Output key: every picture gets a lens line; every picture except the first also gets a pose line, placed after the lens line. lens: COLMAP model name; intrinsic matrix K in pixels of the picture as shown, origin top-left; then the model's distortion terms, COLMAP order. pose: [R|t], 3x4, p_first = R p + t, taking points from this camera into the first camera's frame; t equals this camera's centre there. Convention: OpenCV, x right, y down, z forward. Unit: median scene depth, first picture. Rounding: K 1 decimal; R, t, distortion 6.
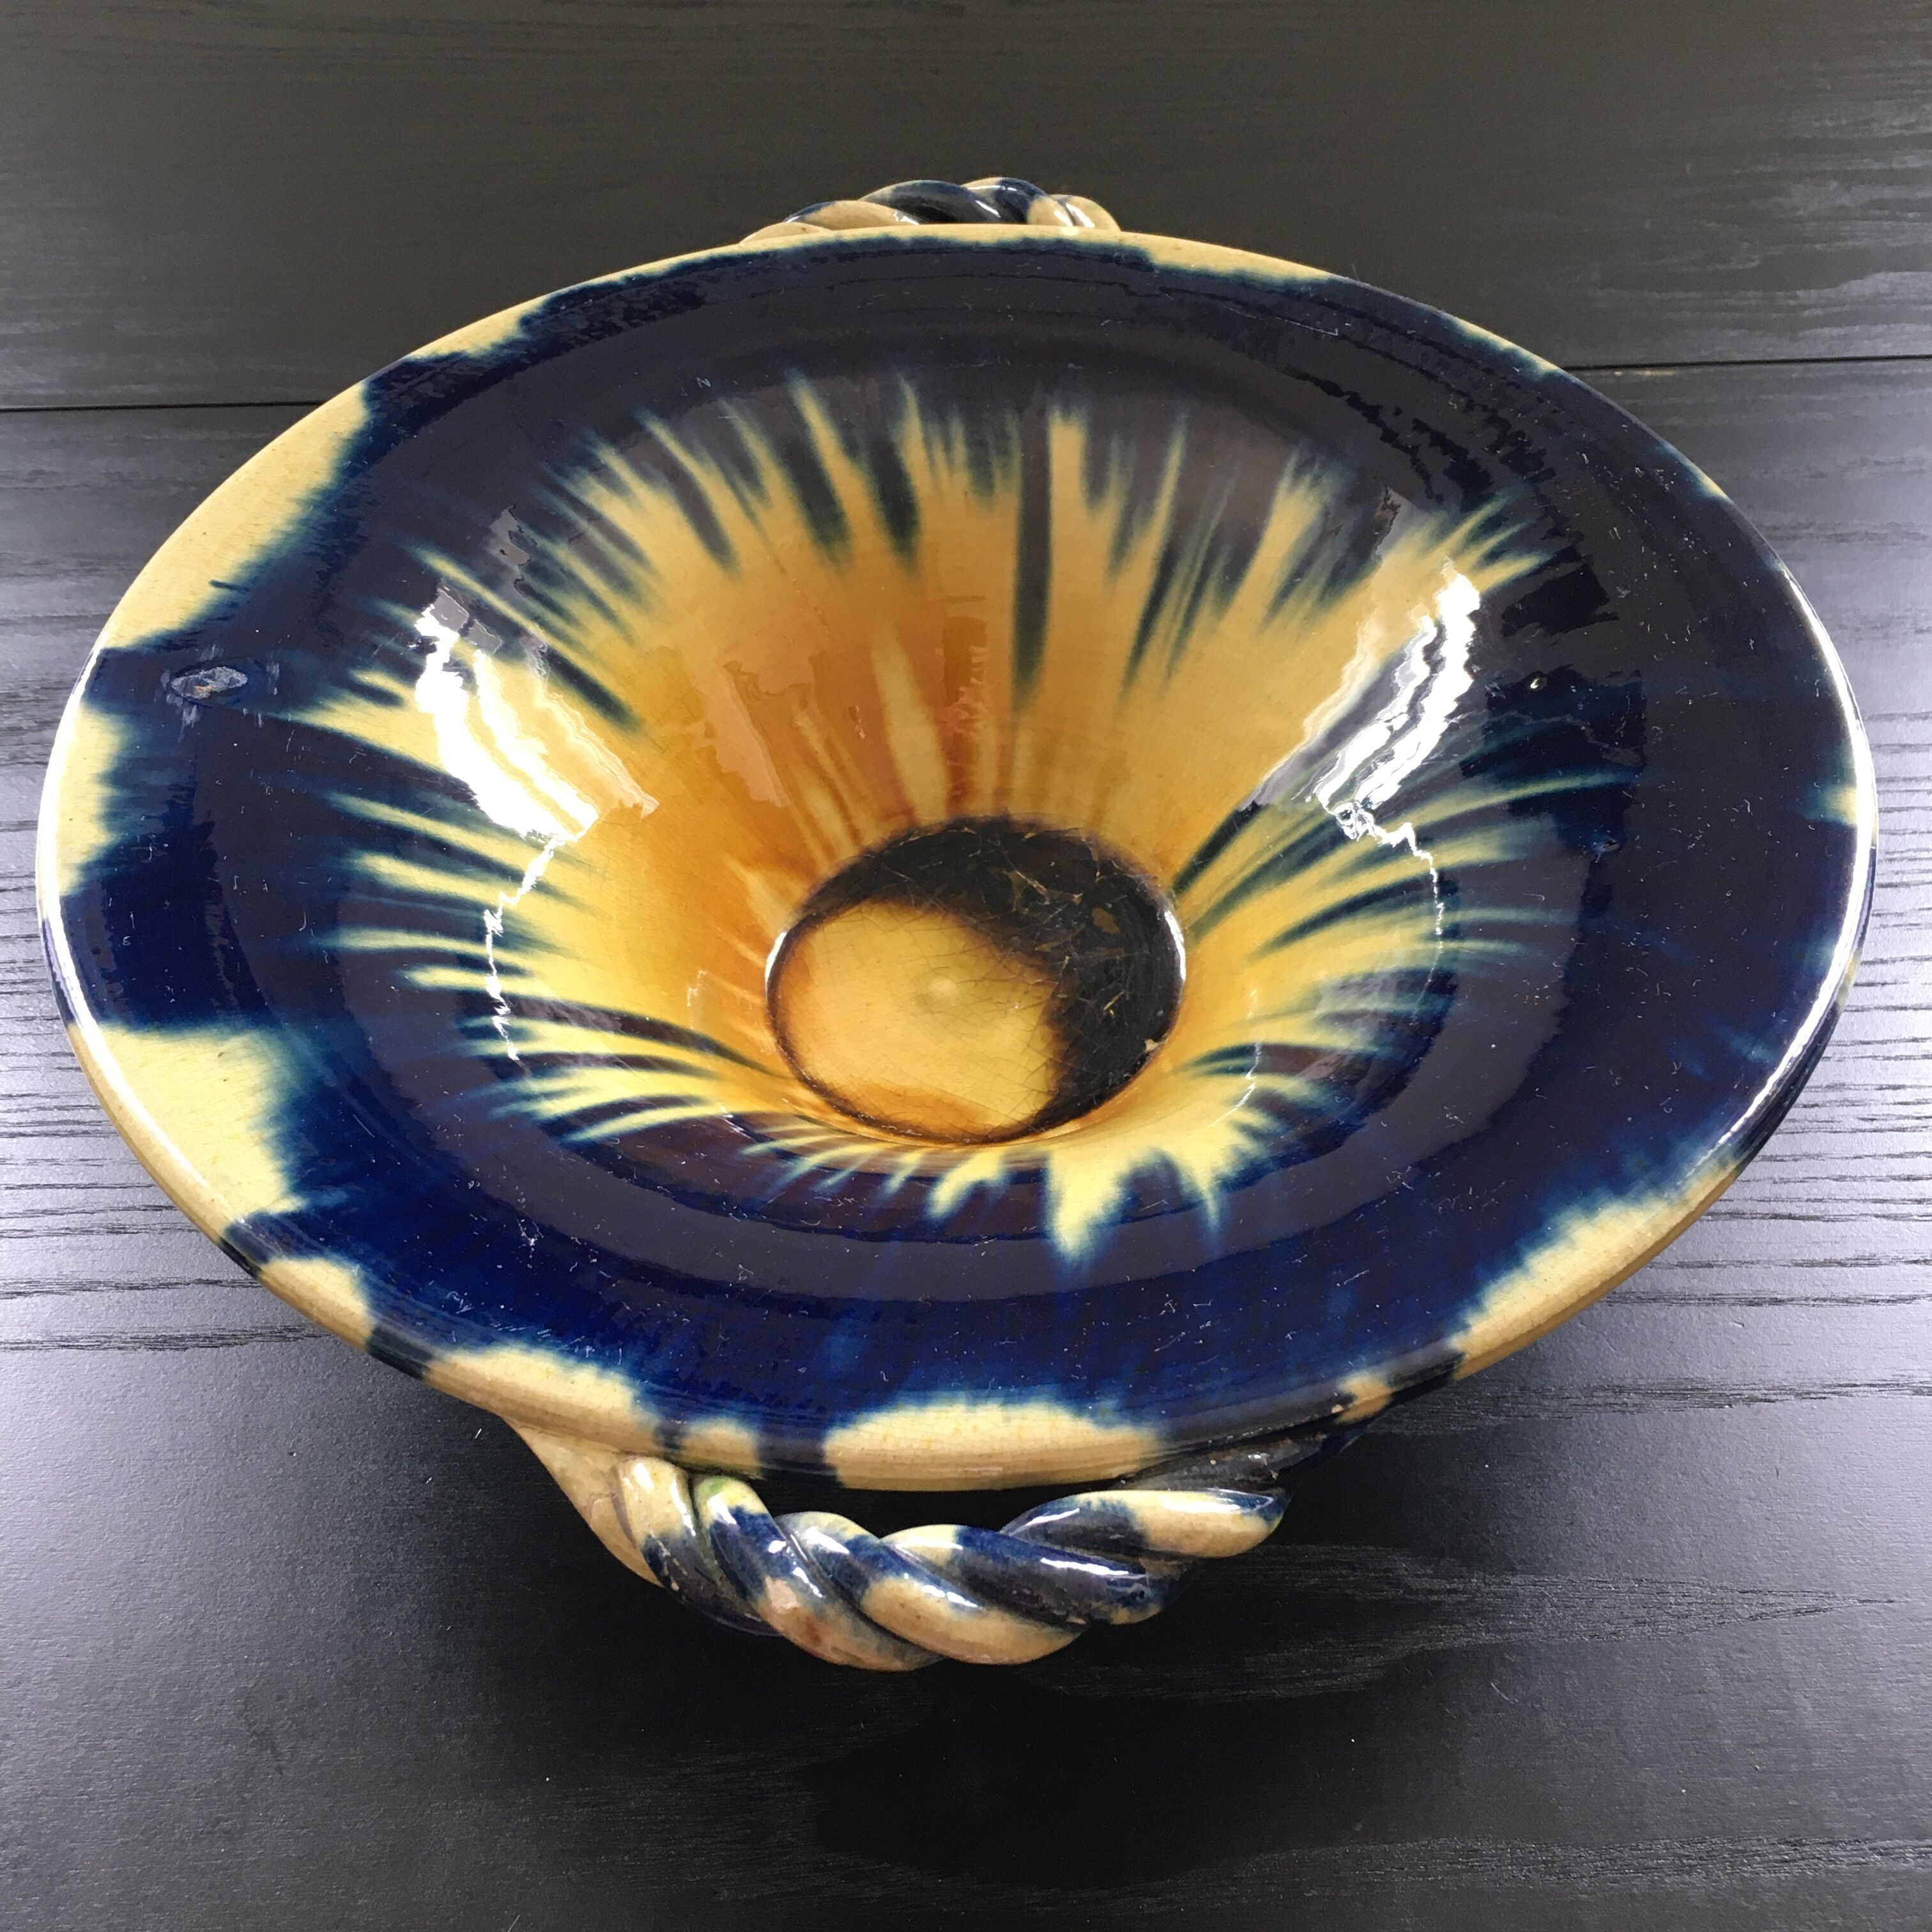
lens RADIAL K [[2224.2, 0, 974.0], [0, 2224.2, 969.5], [0, 0, 1]] dist [0.036396, -0.022693]
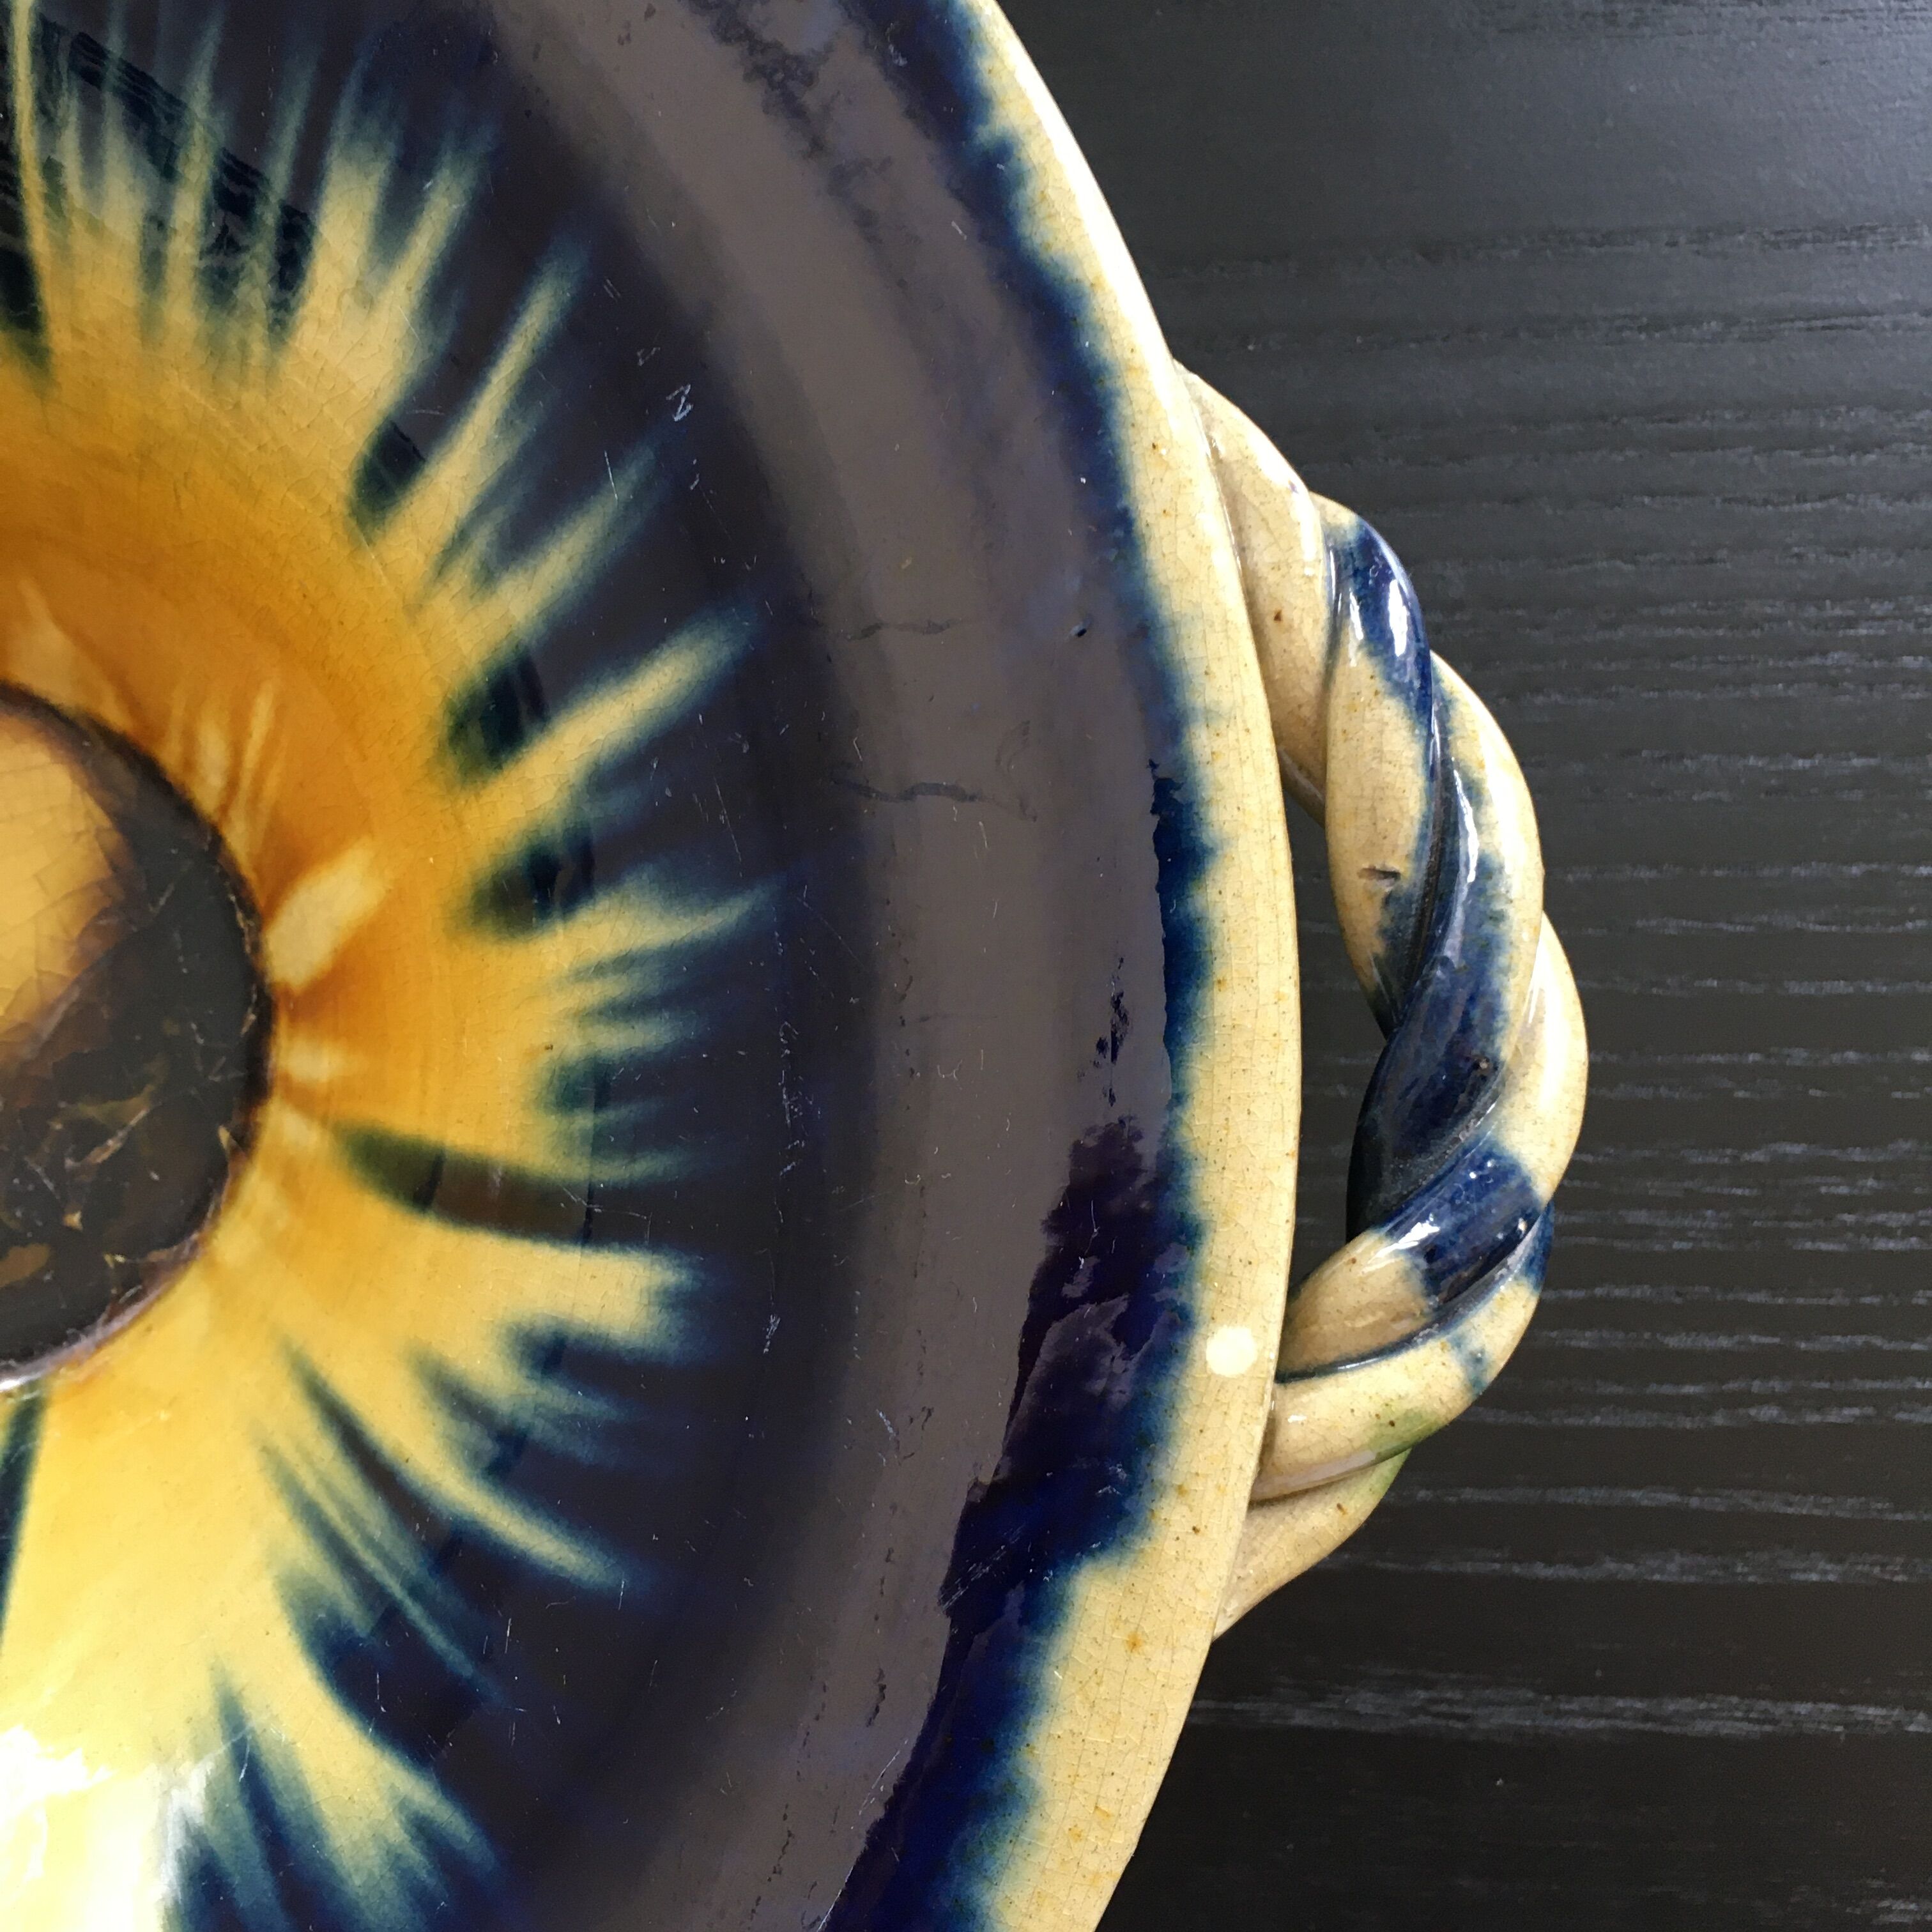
lens RADIAL K [[2274.7, 0, 966.0], [0, 2274.7, 966.0], [0, 0, 1]] dist [0.034447, 0.015440]
pose [[0.006428, 0.999315, 0.036456, -0.036099], [-0.724543, -0.020473, 0.688925, -0.586219], [0.689199, -0.030842, 0.723915, 0.743582]]
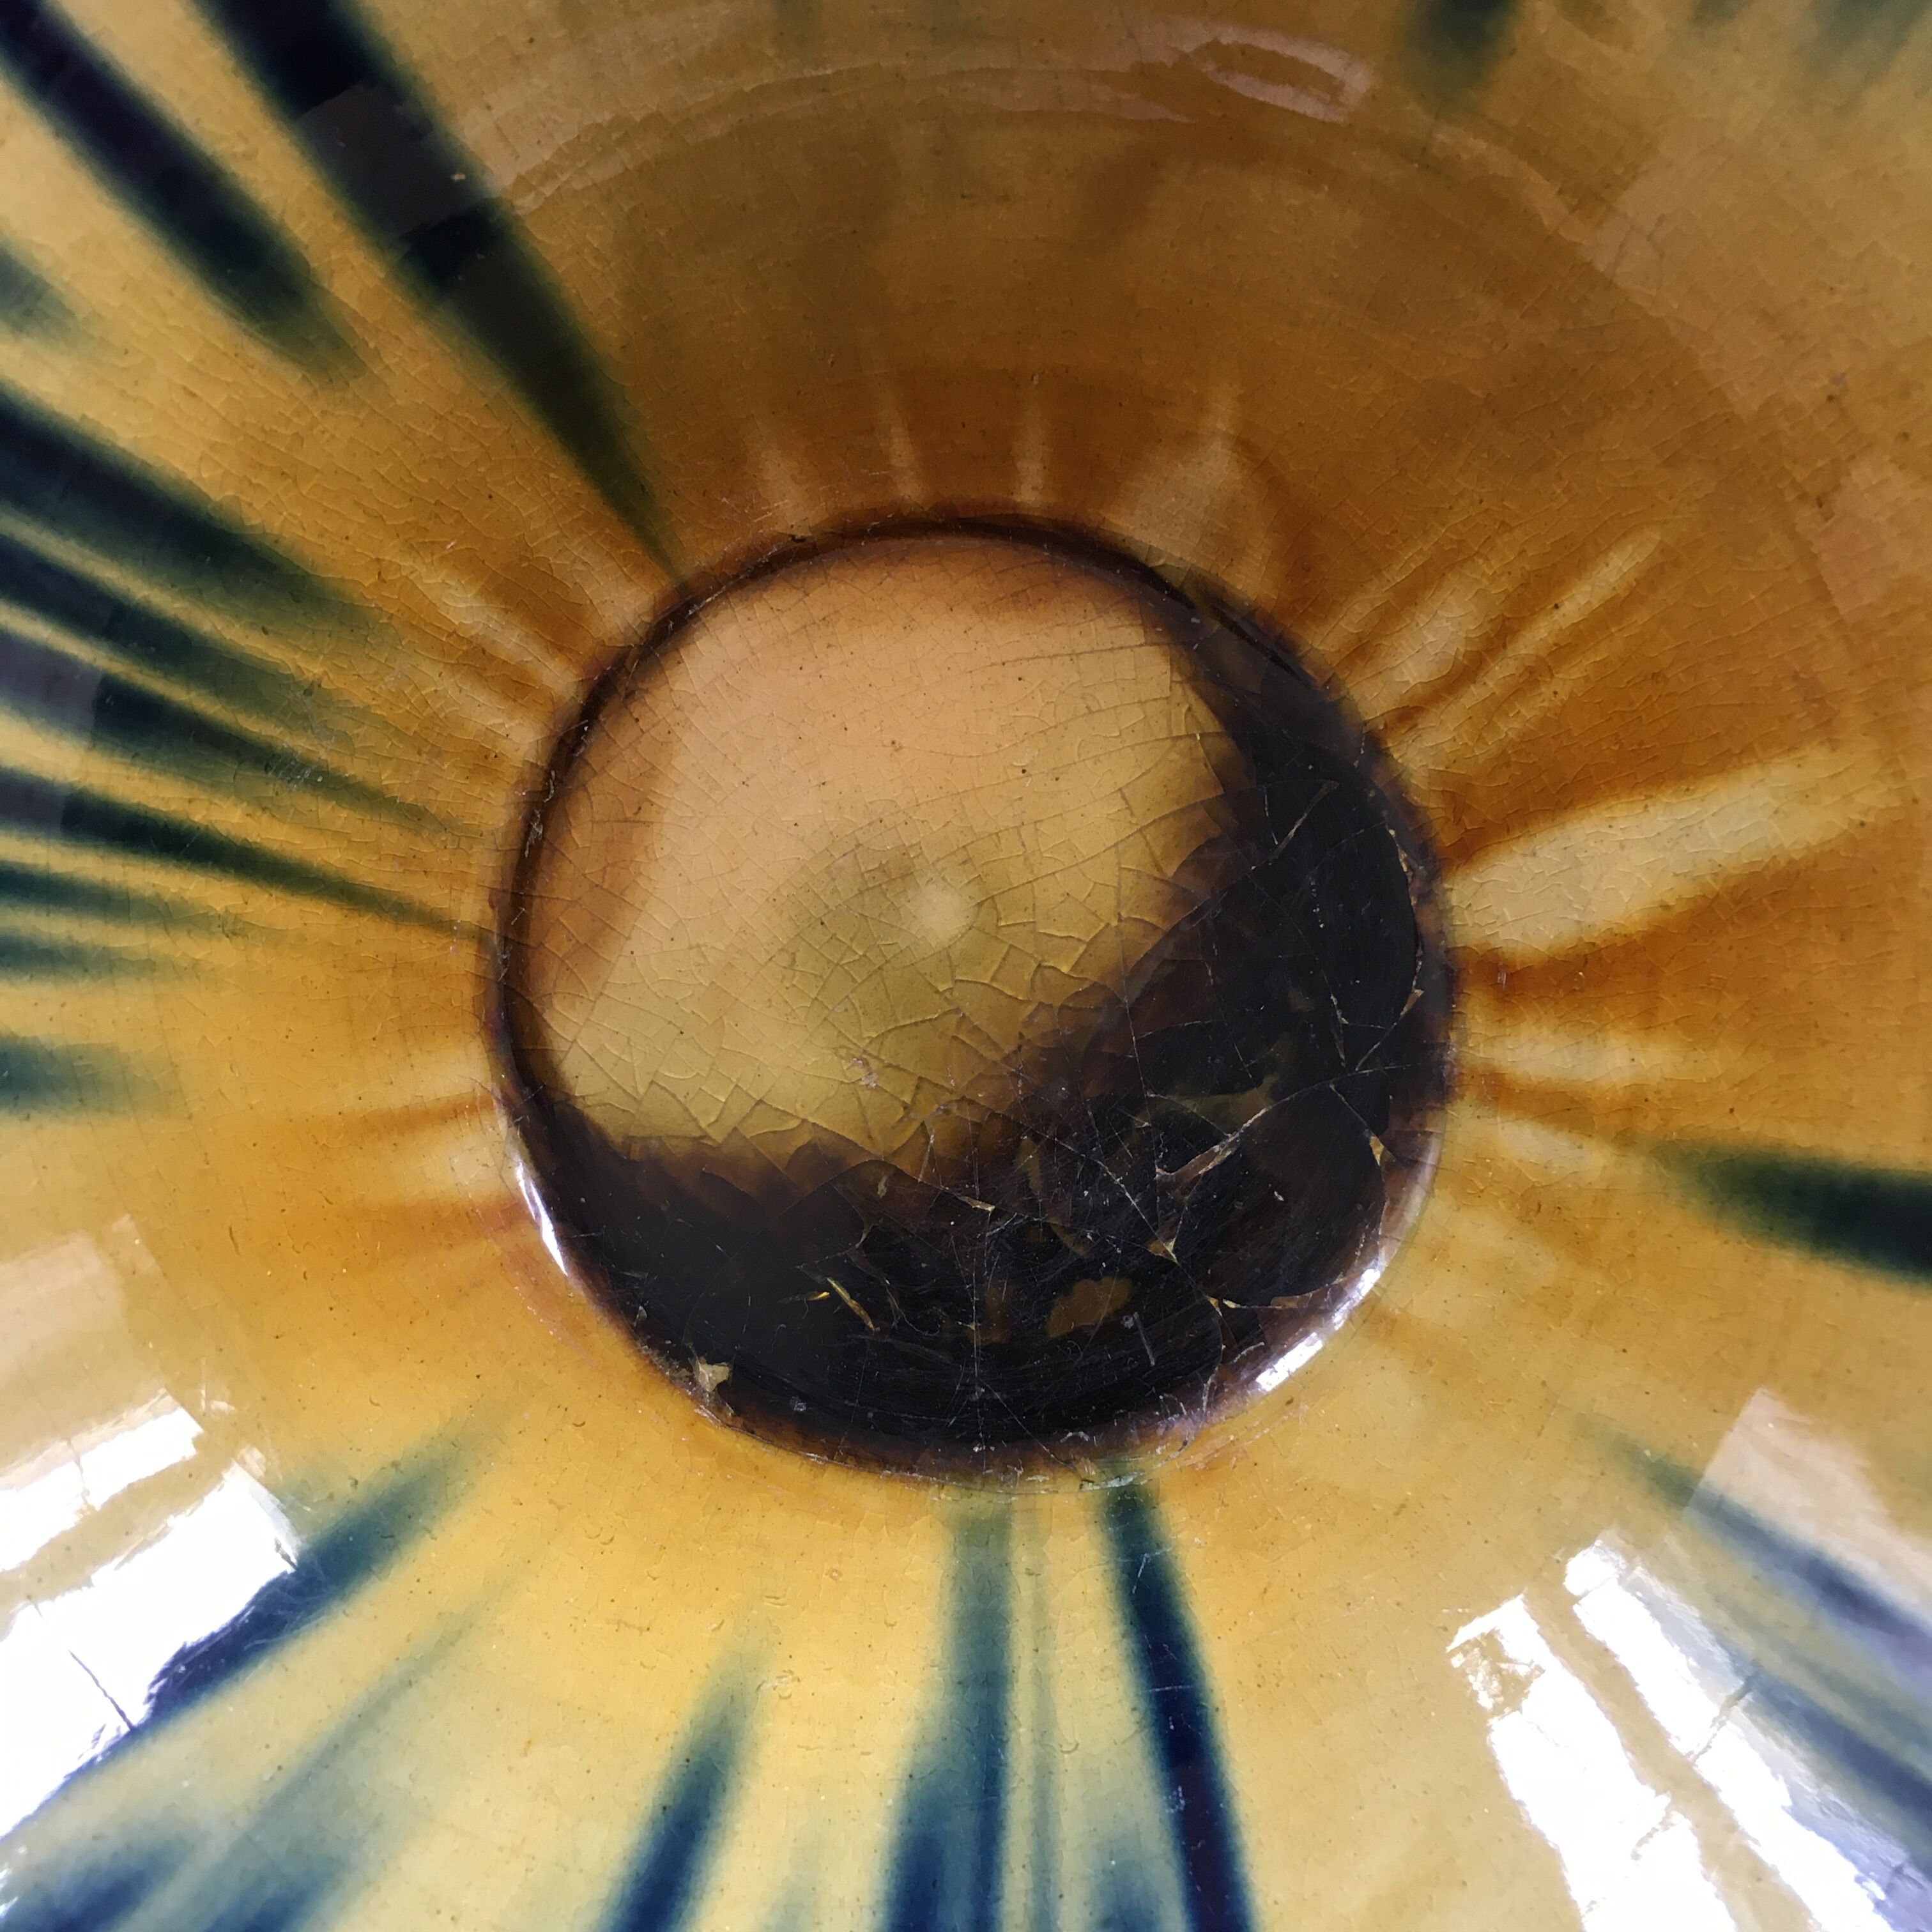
lens RADIAL K [[2224.2, 0, 974.0], [0, 2224.2, 969.5], [0, 0, 1]] dist [0.036396, -0.022693]
pose [[-0.045146, 0.998452, 0.032478, -0.017692], [-0.732876, -0.055196, 0.678119, -0.286996], [0.678862, 0.006811, 0.734234, 0.669232]]
